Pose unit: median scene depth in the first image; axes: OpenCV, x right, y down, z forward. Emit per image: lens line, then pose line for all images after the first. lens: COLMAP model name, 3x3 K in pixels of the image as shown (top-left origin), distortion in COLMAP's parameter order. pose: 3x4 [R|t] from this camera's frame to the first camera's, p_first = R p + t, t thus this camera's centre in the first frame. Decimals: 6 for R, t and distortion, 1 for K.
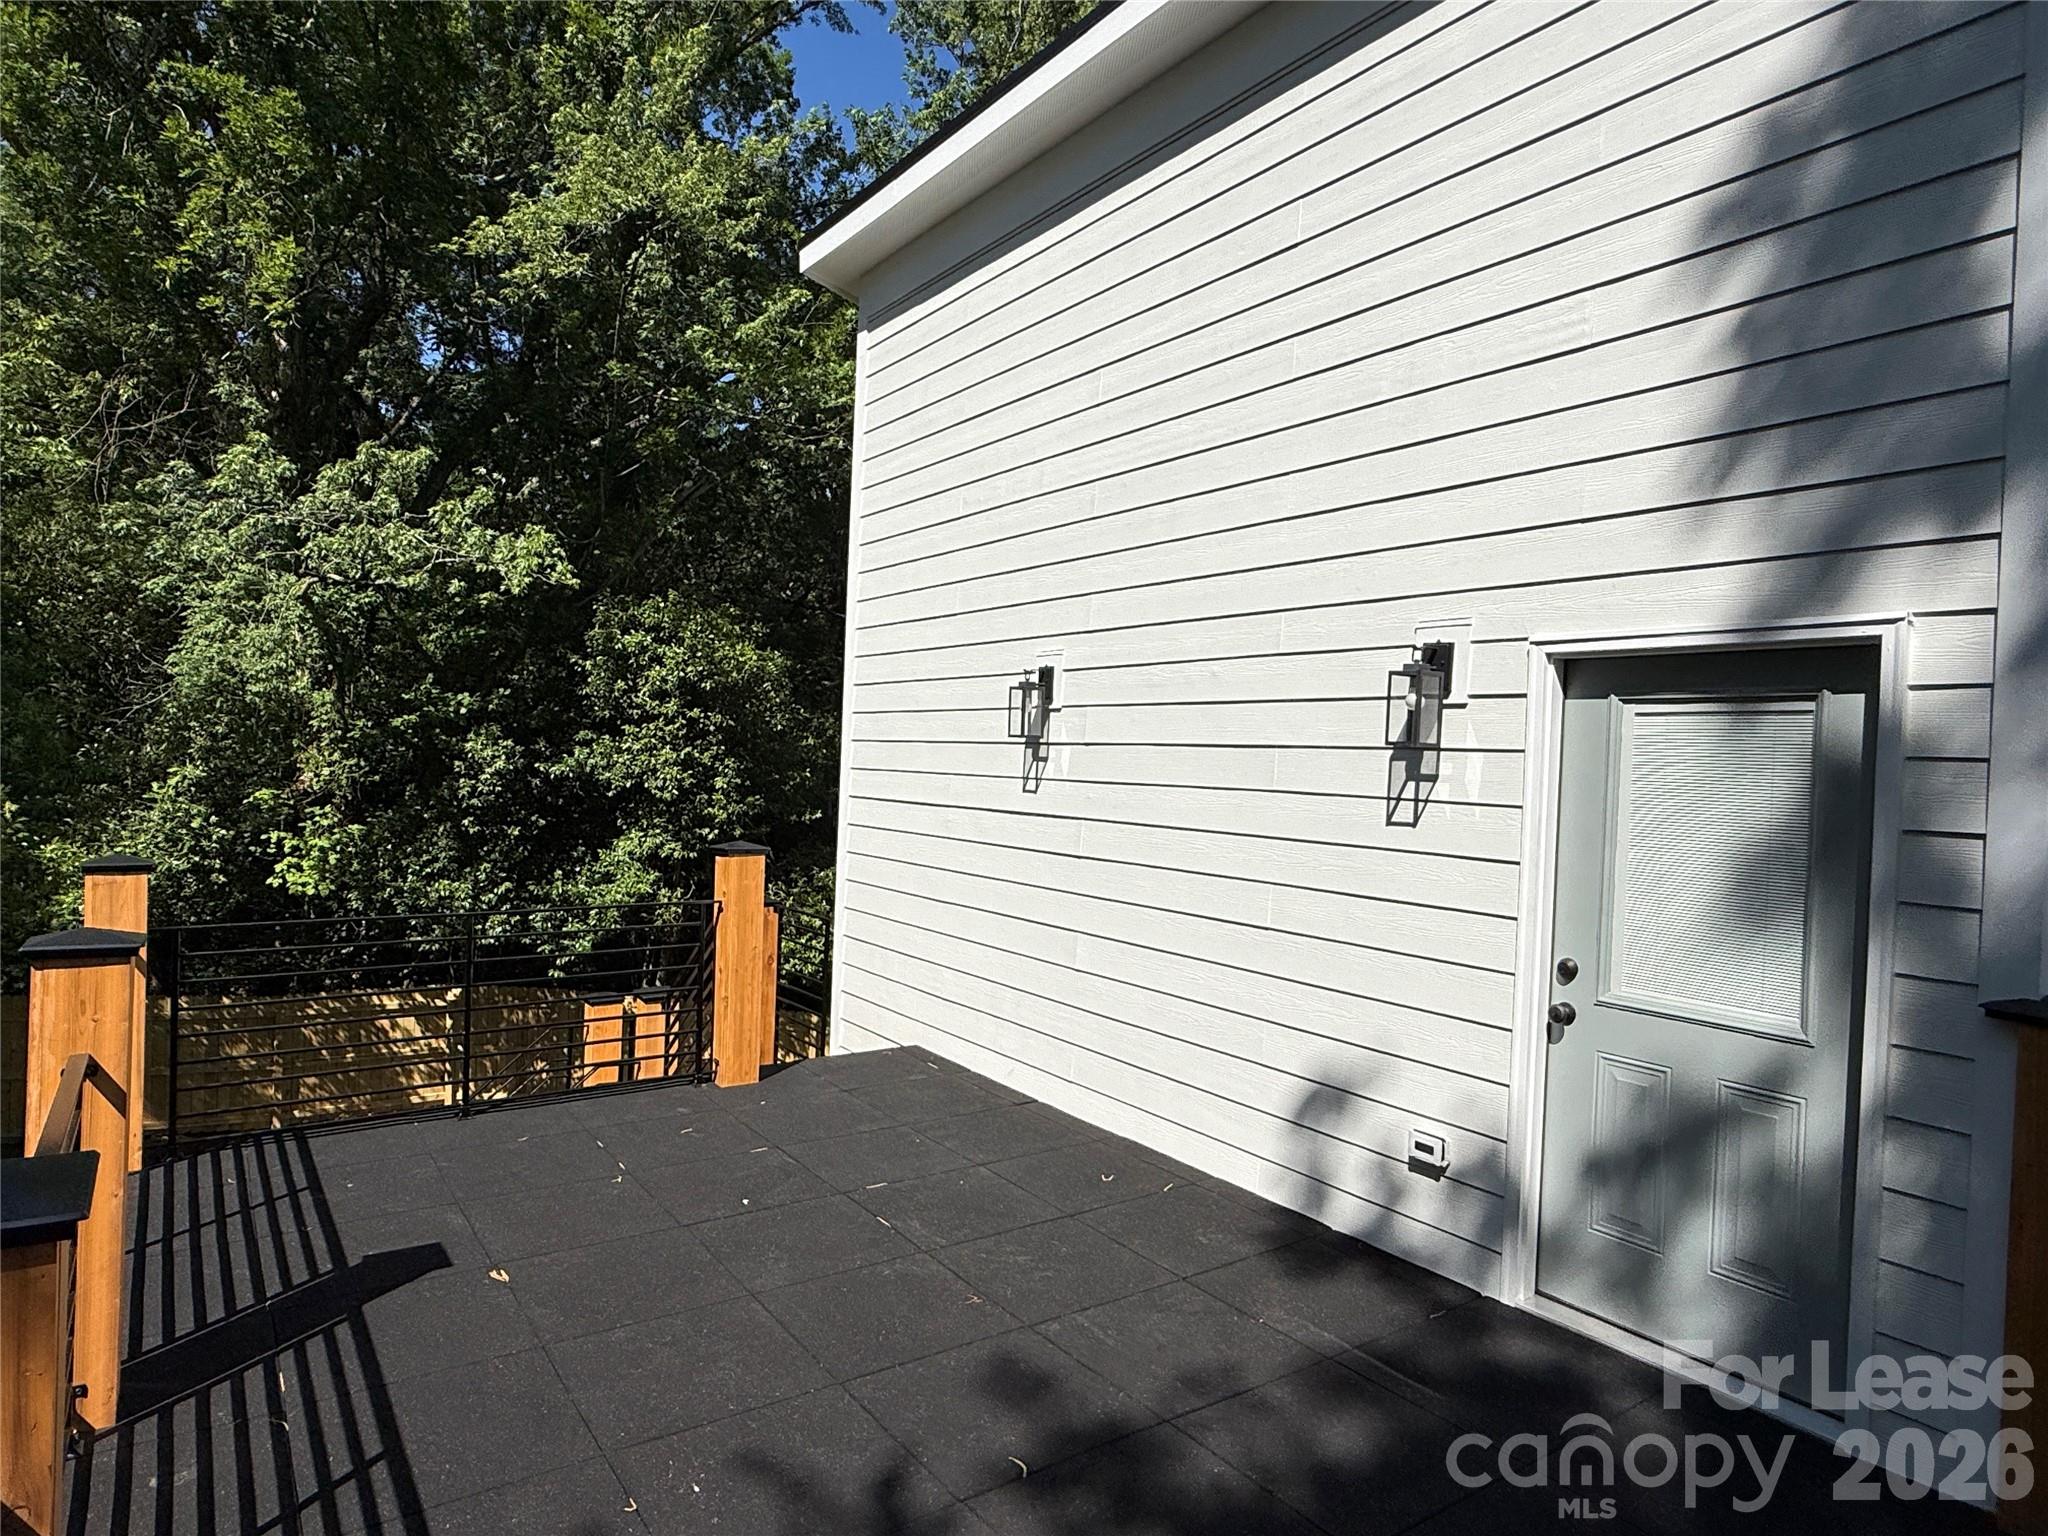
lens RADIAL K [[1204.8, 0, 1024.0], [0, 1204.8, 768.0], [0, 0, 1]] dist [0.006690, 0.001006]
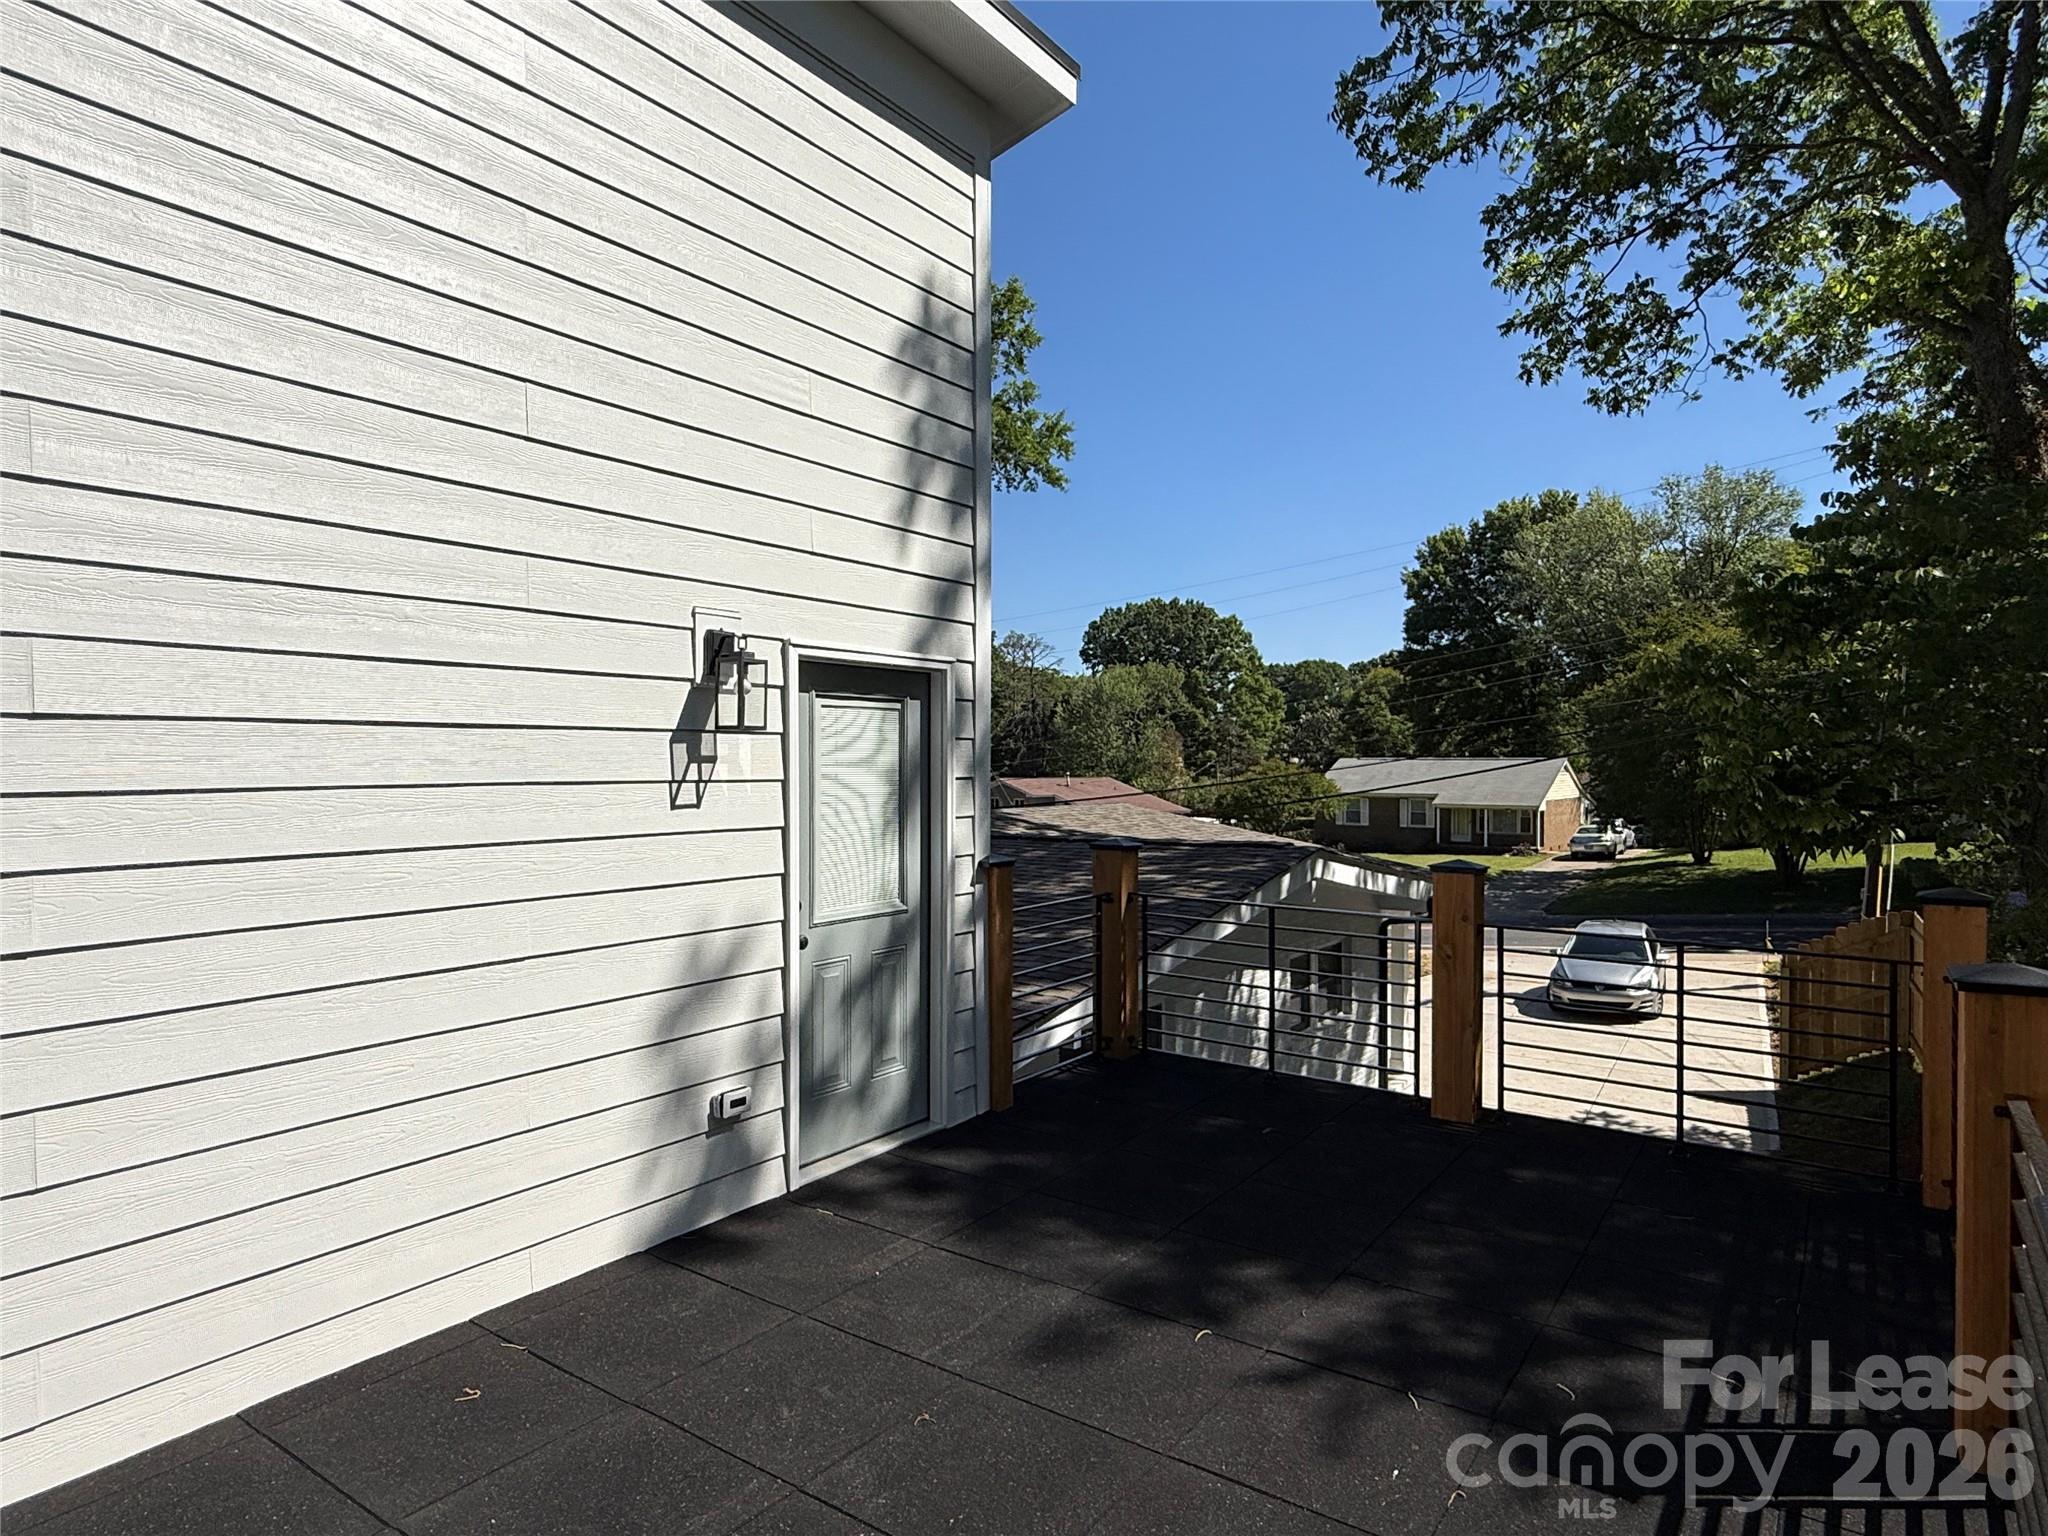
lens RADIAL K [[1204.8, 0, 1024.0], [0, 1204.8, 768.0], [0, 0, 1]] dist [0.006690, 0.001006]
pose [[-0.347713, -0.044840, 0.936528, -0.730642], [-0.006057, 0.998942, 0.045580, -0.033061], [-0.937581, 0.010176, -0.347617, 1.095854]]
